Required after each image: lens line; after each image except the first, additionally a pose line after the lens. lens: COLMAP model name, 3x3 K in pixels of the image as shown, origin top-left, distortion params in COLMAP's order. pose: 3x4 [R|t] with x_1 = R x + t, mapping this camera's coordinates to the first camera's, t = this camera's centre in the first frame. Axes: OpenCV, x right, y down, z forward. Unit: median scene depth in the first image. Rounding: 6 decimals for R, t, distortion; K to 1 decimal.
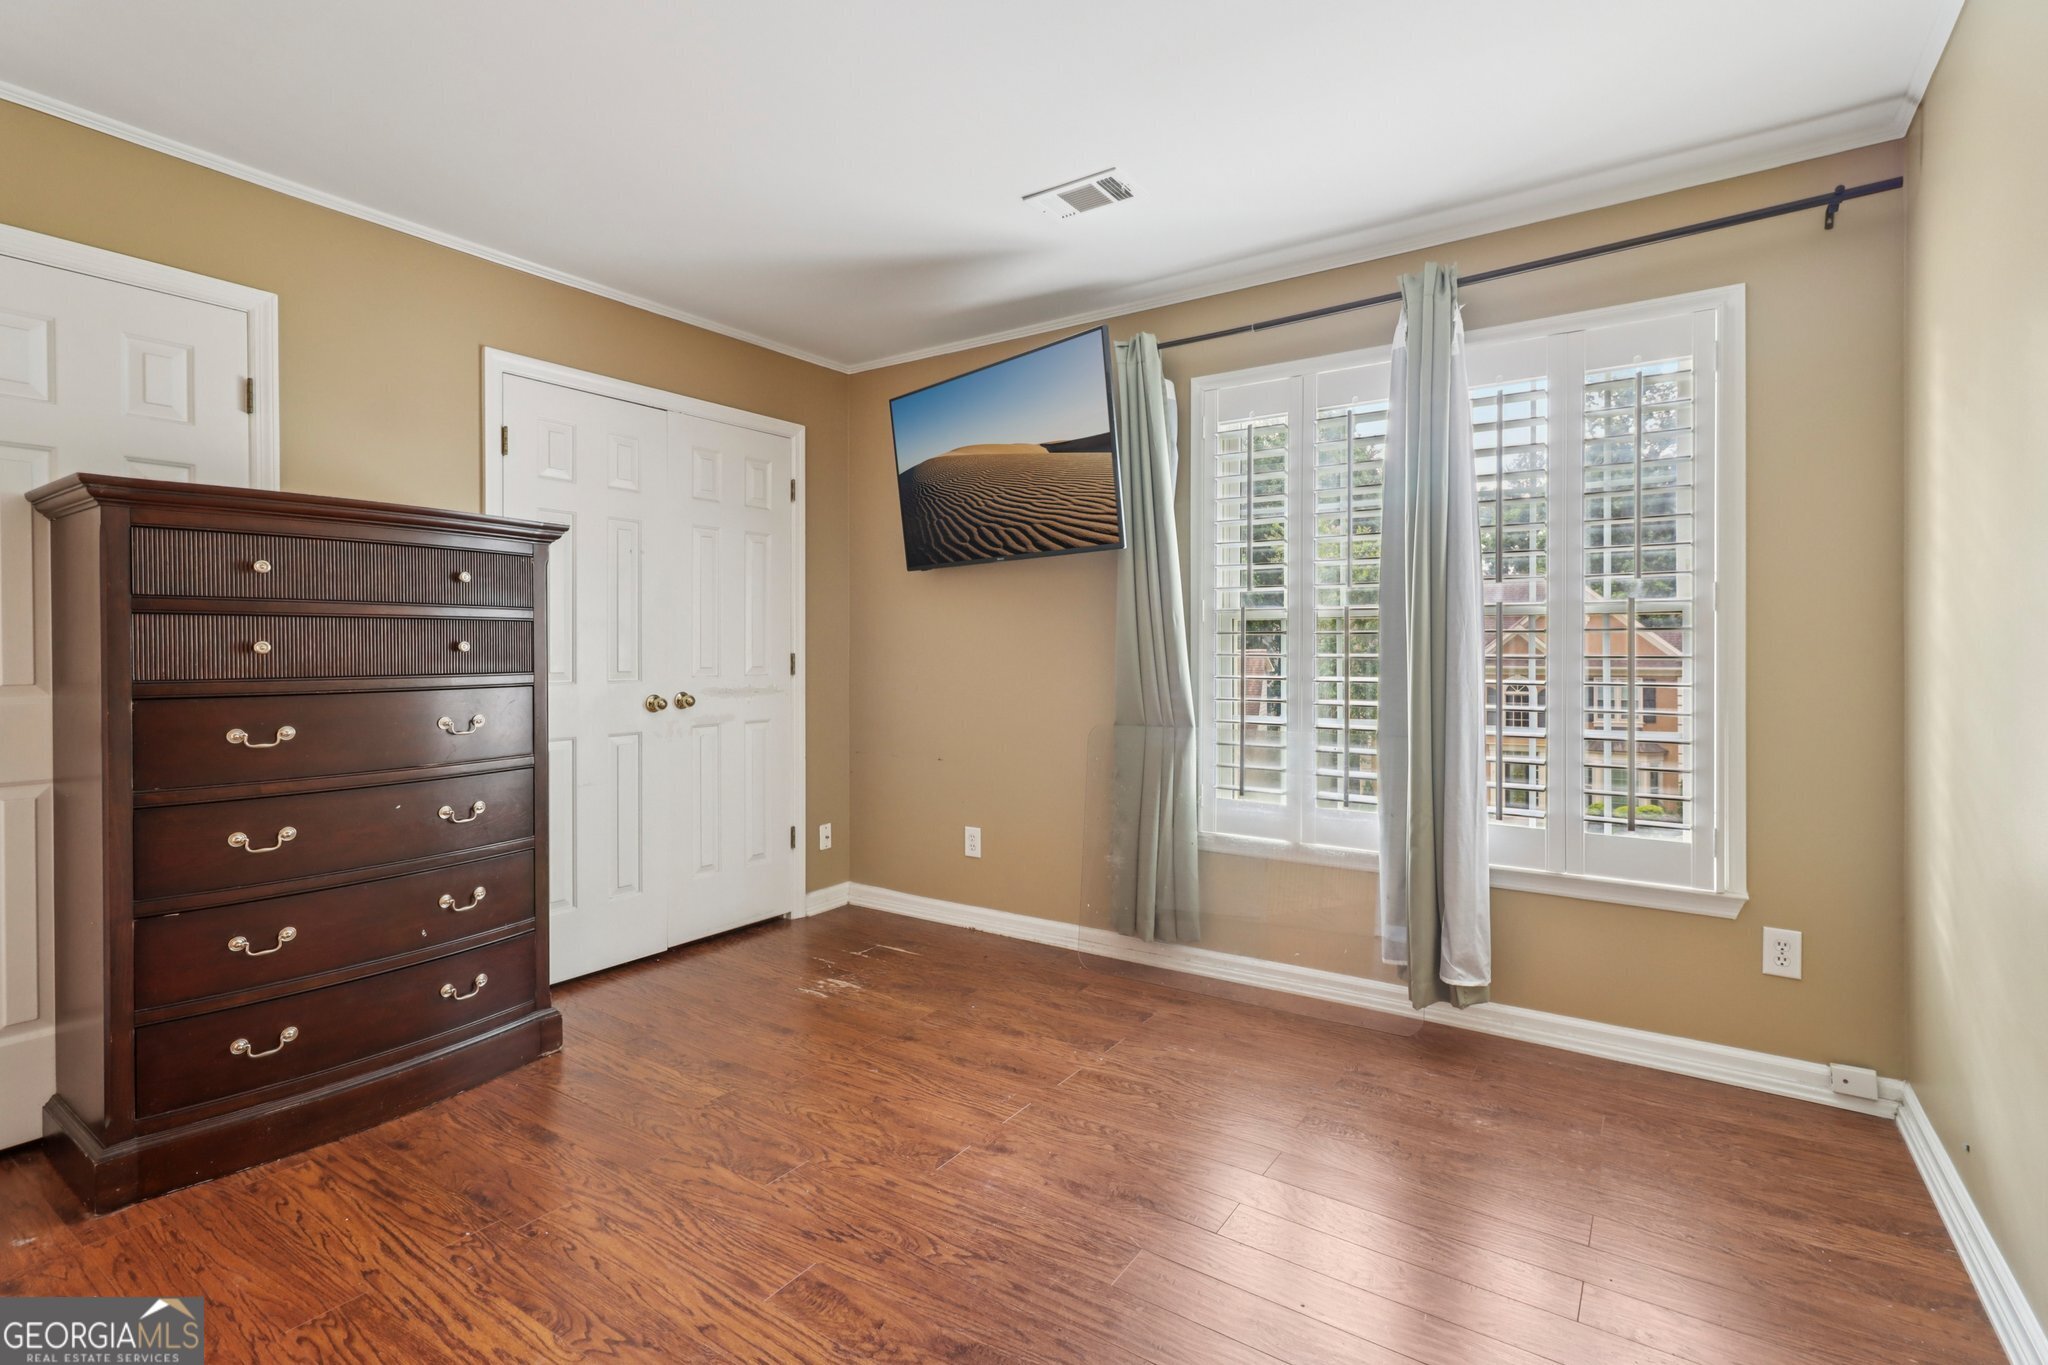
lens RADIAL K [[961.3, 0, 1026.1], [0, 961.3, 671.0], [0, 0, 1]] dist [-0.000097, -0.008051]
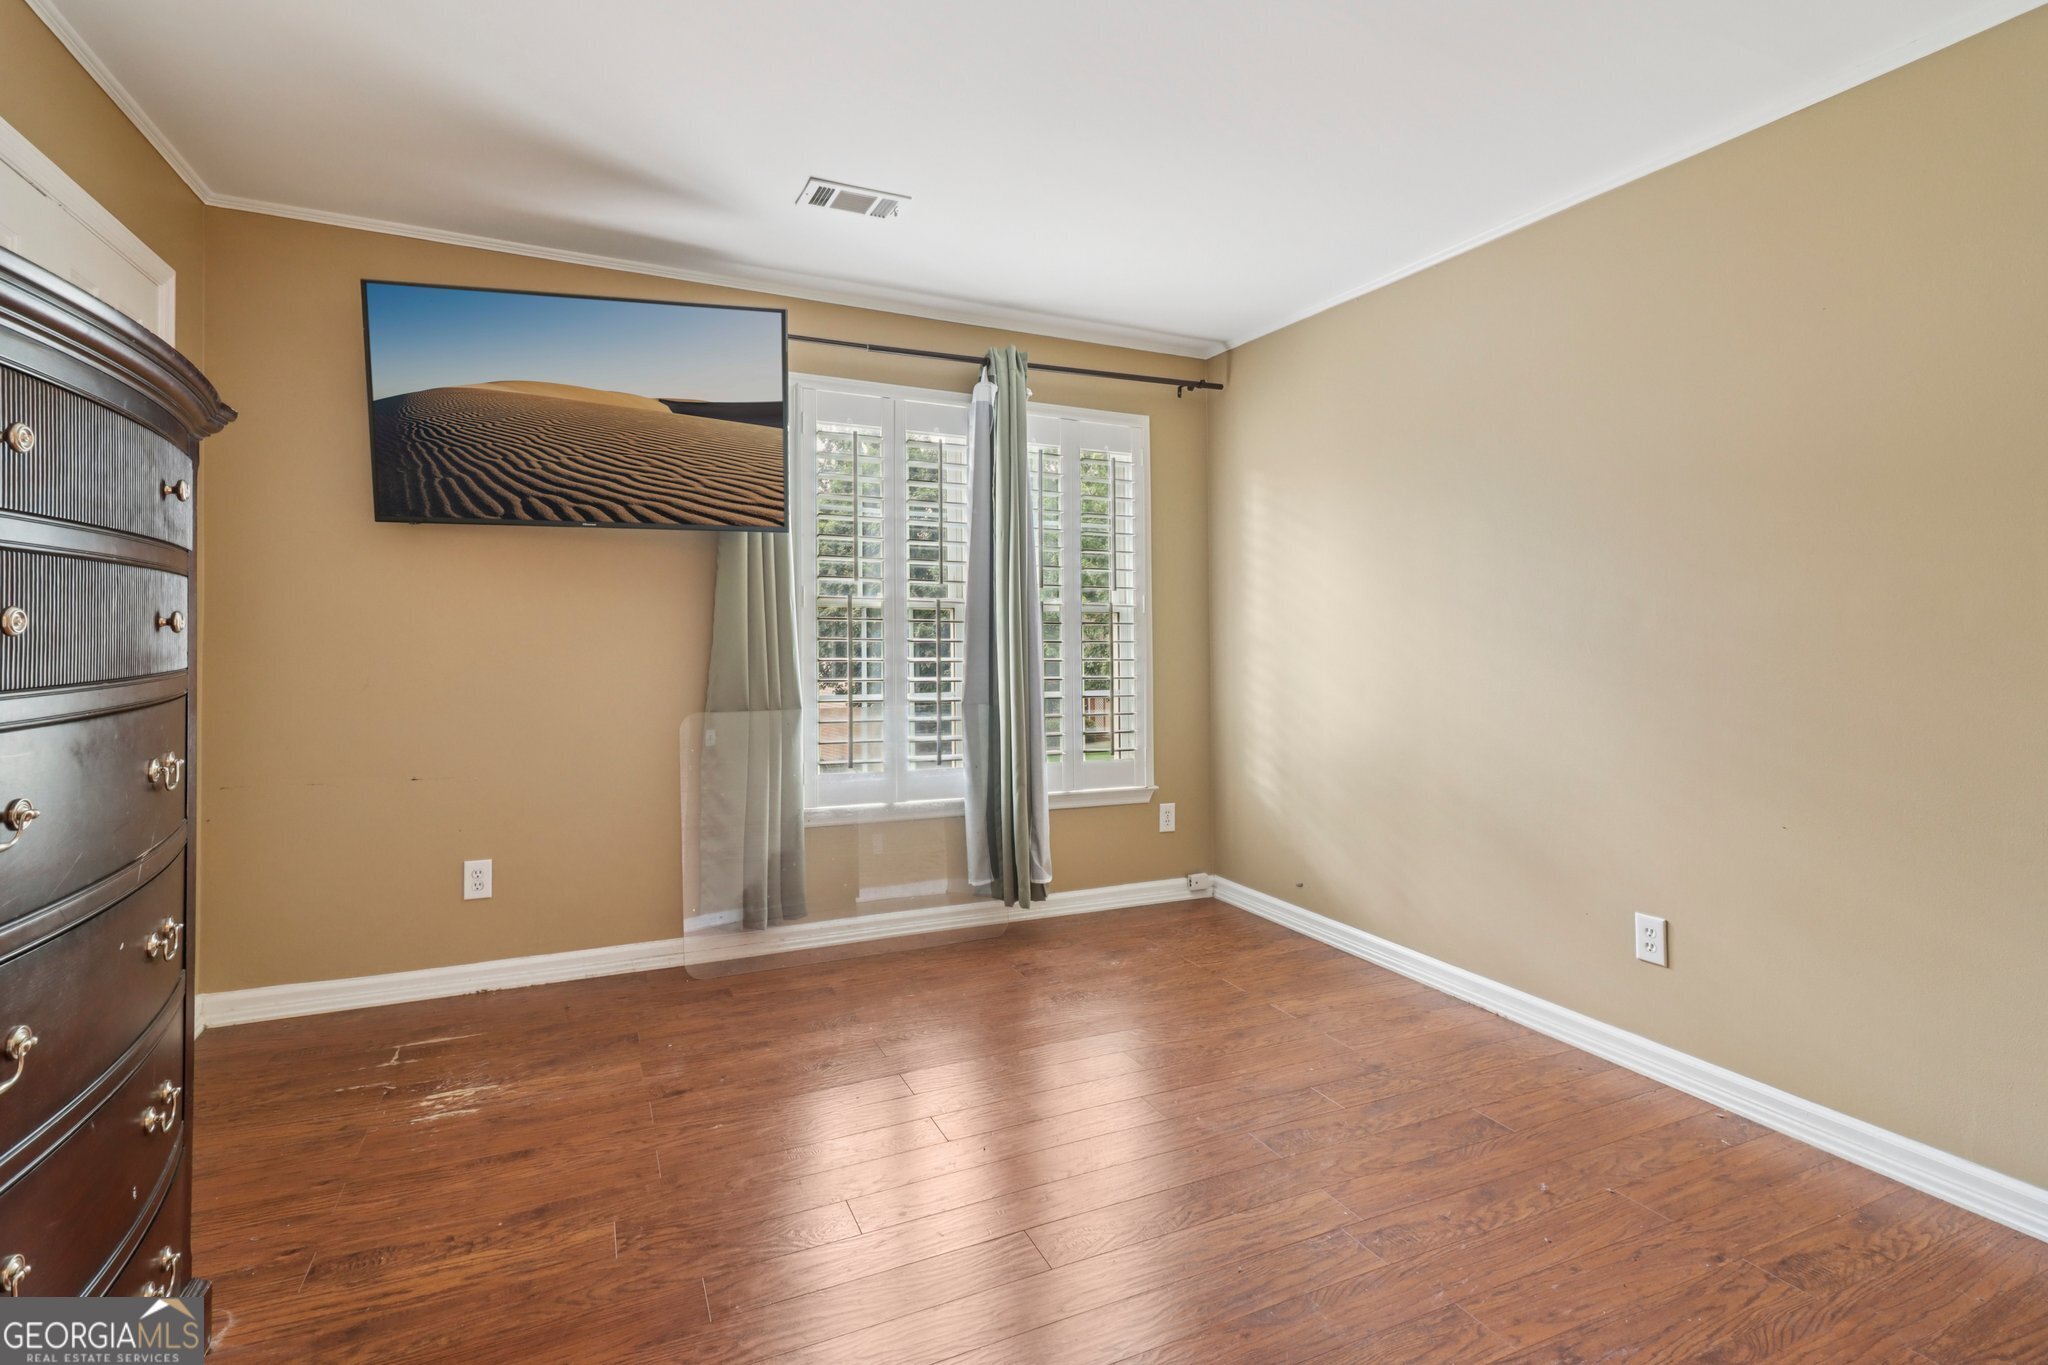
lens RADIAL K [[961.3, 0, 1071.4], [0, 961.3, 634.7], [0, 0, 1]] dist [-0.000097, -0.008051]
pose [[0.495758, 0.006315, 0.868438, -0.616842], [0.011700, 0.999834, -0.013949, -0.004335], [-0.868382, 0.017076, 0.495602, 0.246337]]
